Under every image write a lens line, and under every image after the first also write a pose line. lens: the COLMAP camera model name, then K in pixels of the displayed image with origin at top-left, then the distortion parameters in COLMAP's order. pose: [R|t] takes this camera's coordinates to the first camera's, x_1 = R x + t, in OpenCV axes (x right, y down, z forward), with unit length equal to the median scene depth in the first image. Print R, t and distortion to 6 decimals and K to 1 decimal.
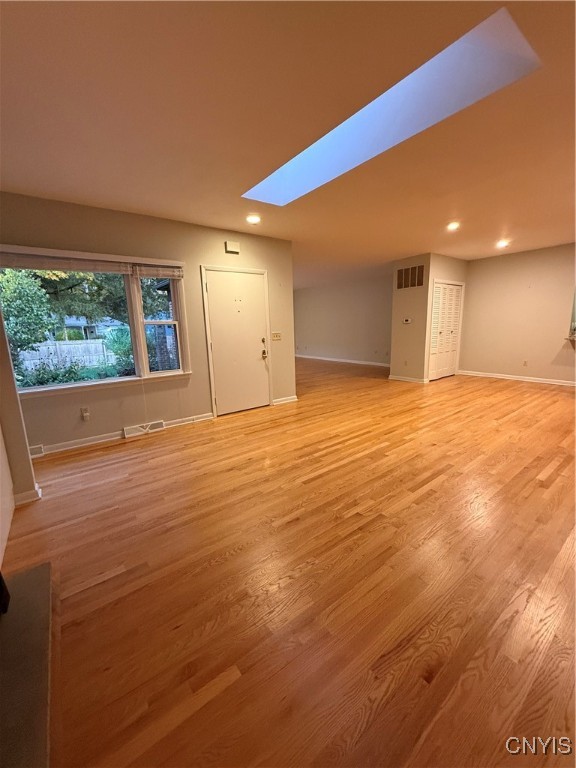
lens RADIAL K [[304.6, 0, 287.7], [0, 304.6, 382.0], [0, 0, 1]] dist [-0.000669, 0.000146]
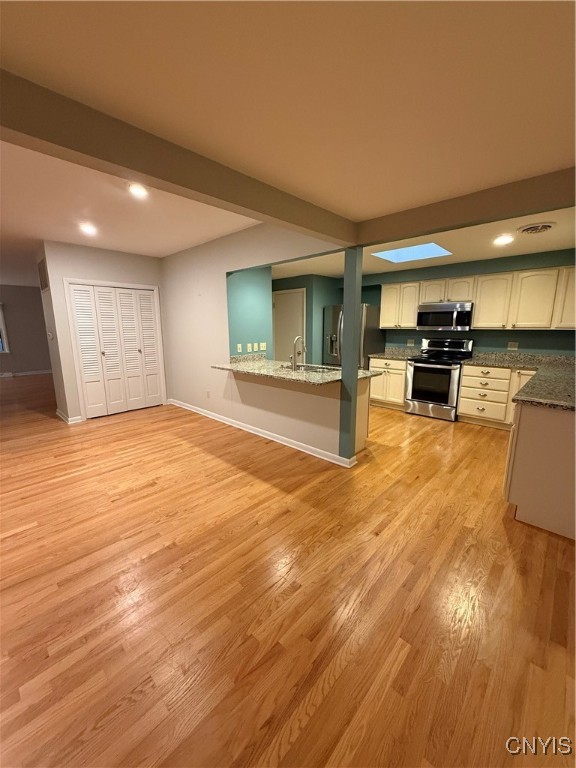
lens RADIAL K [[304.6, 0, 287.7], [0, 304.6, 382.0], [0, 0, 1]] dist [-0.000669, 0.000146]
pose [[0.985346, -0.007806, 0.170388, 1.459707], [0.008835, 0.999947, -0.005277, -0.149735], [-0.170338, 0.006705, 0.985363, 0.362660]]
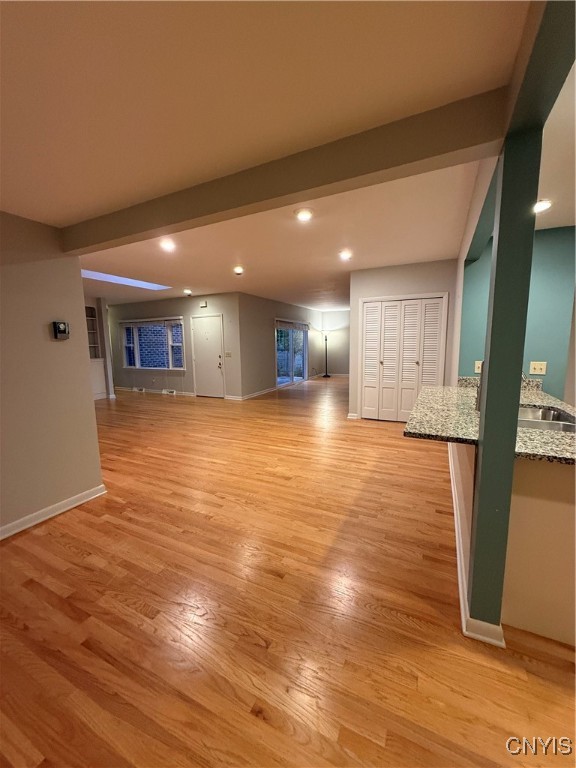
lens RADIAL K [[304.6, 0, 287.7], [0, 304.6, 382.0], [0, 0, 1]] dist [-0.000669, 0.000146]
pose [[0.452565, 0.135116, -0.881436, 1.969955], [-0.165595, 0.983995, 0.065814, -0.219969], [0.876221, 0.116177, 0.467696, 0.752057]]
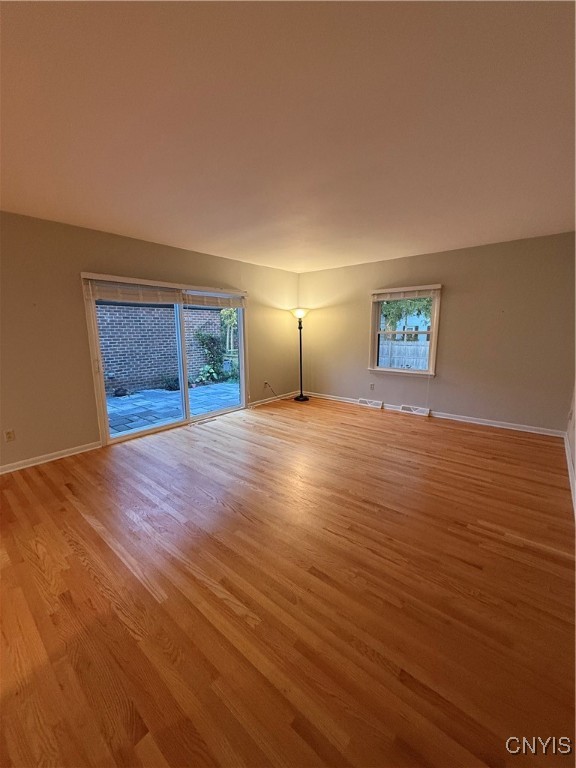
lens RADIAL K [[304.6, 0, 287.7], [0, 304.6, 382.0], [0, 0, 1]] dist [-0.000669, 0.000146]
pose [[0.221757, 0.191026, -0.956208, 0.848231], [-0.180897, 0.971660, 0.152160, -0.472632], [0.958175, 0.139233, 0.250029, 2.158597]]
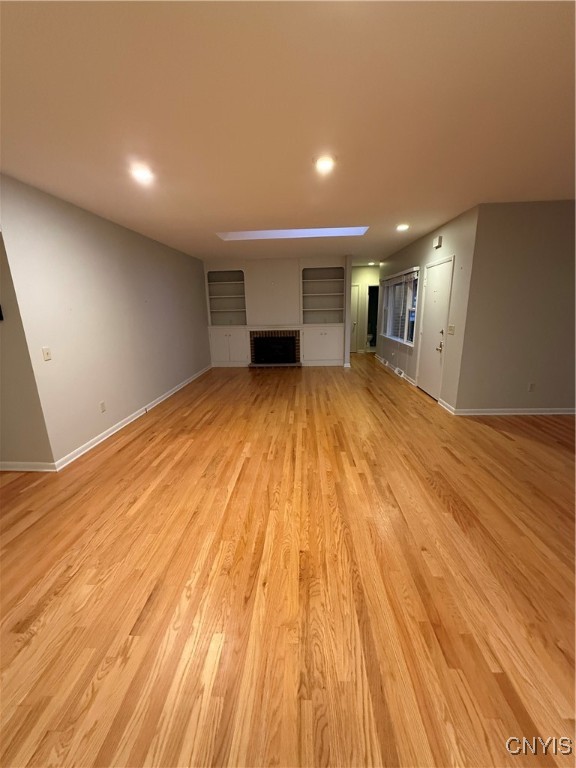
lens RADIAL K [[304.6, 0, 287.7], [0, 304.6, 382.0], [0, 0, 1]] dist [-0.000669, 0.000146]
pose [[-0.640267, 0.228905, -0.733254, 1.249256], [-0.102751, 0.920467, 0.377070, -0.393146], [0.761250, 0.316768, -0.565824, 1.585879]]
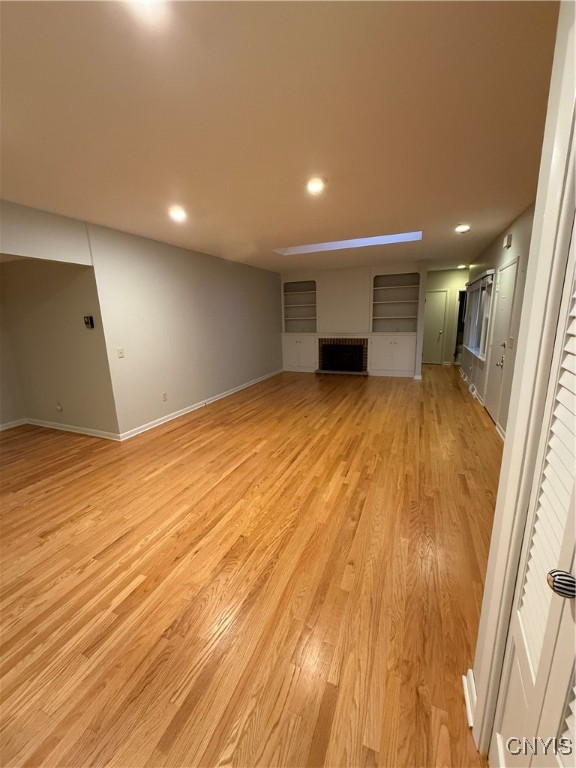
lens RADIAL K [[304.6, 0, 287.7], [0, 304.6, 382.0], [0, 0, 1]] dist [-0.000669, 0.000146]
pose [[-0.864687, 0.159791, -0.476218, 1.073679], [-0.040938, 0.922482, 0.383863, -0.435642], [0.500641, 0.351417, -0.791116, 1.806057]]
